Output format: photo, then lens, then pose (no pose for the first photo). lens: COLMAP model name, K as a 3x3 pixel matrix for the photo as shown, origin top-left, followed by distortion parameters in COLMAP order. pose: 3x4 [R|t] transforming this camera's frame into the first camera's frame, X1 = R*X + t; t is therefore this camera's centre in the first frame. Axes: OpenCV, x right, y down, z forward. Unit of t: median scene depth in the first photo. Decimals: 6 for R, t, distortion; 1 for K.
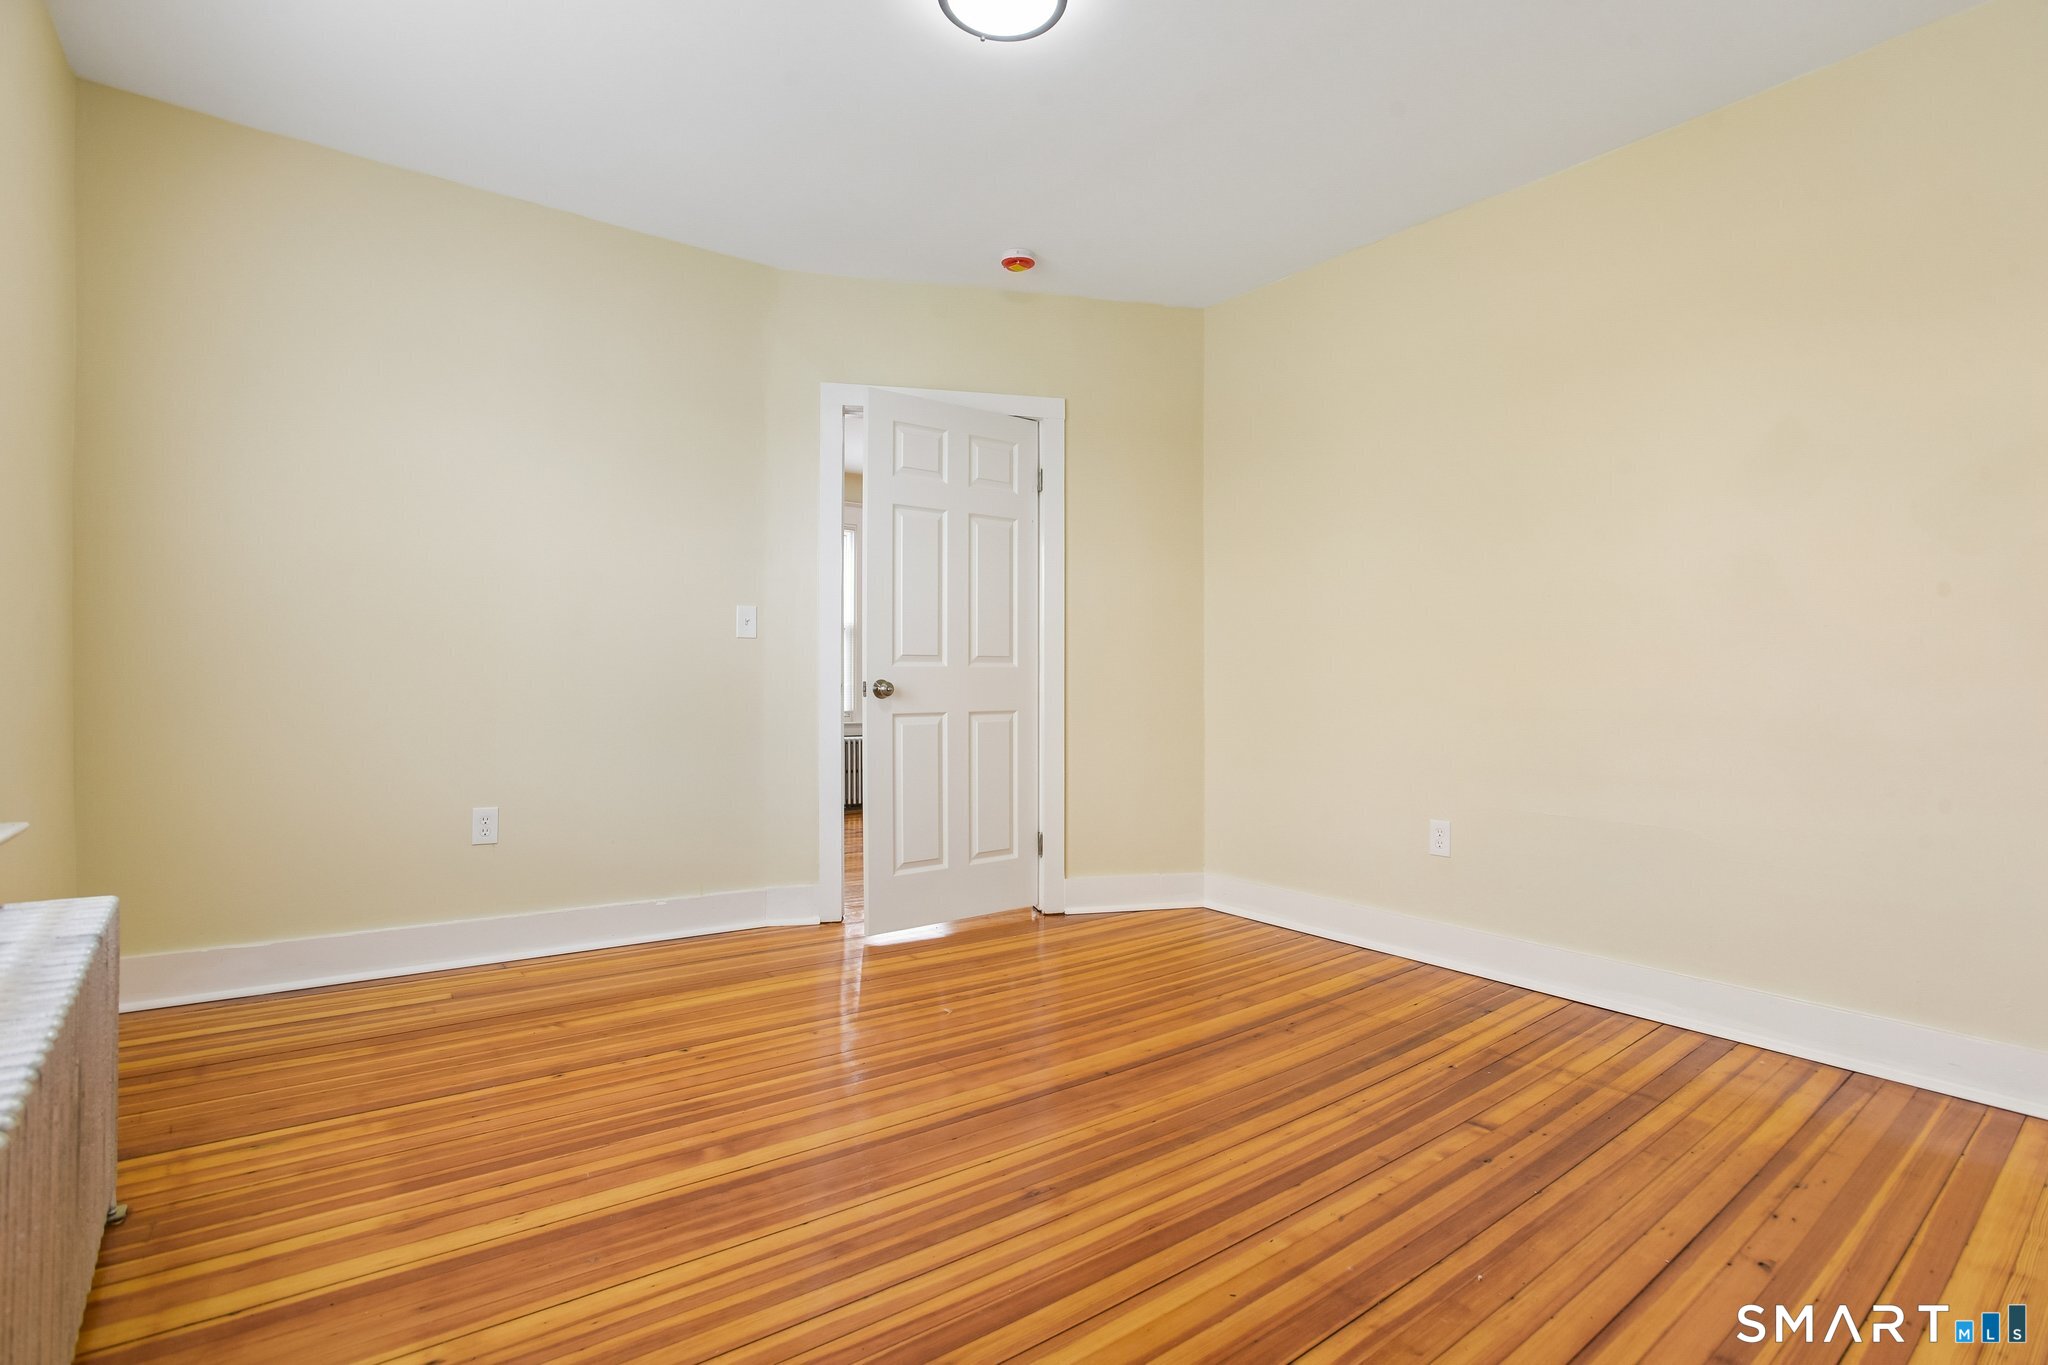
lens RADIAL K [[967.9, 0, 1024.0], [0, 967.9, 682.5], [0, 0, 1]] dist [-0.001686, 0.021232]
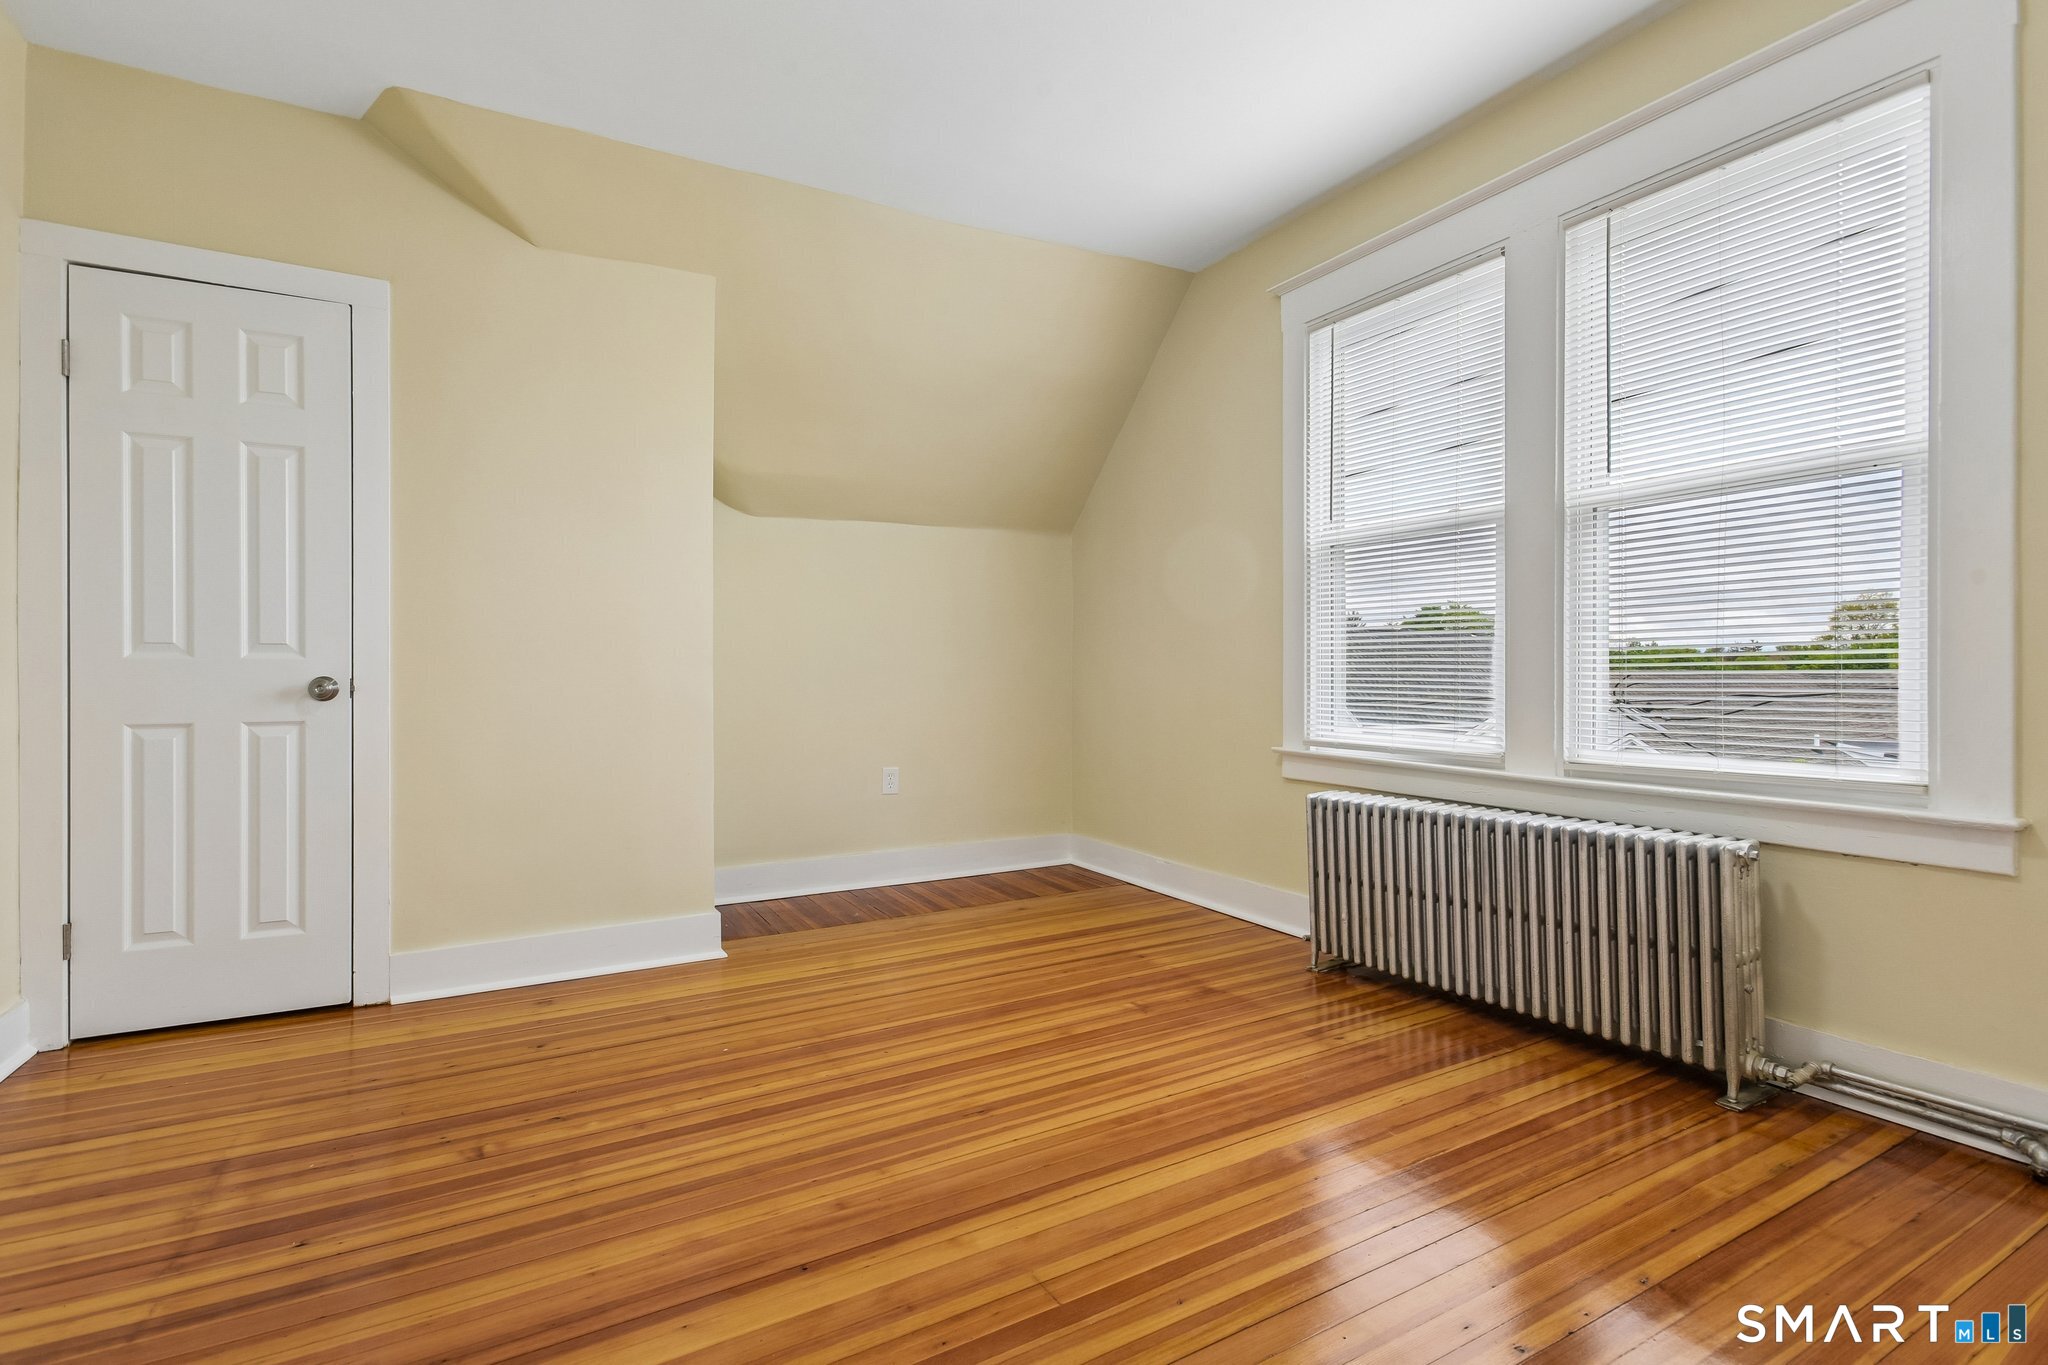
lens RADIAL K [[967.9, 0, 1024.0], [0, 967.9, 682.5], [0, 0, 1]] dist [-0.001686, 0.021232]
pose [[-0.989319, -0.001233, 0.145762, -0.190144], [0.000506, 0.999929, 0.011896, -0.002014], [-0.145767, 0.011843, -0.989248, 1.967144]]
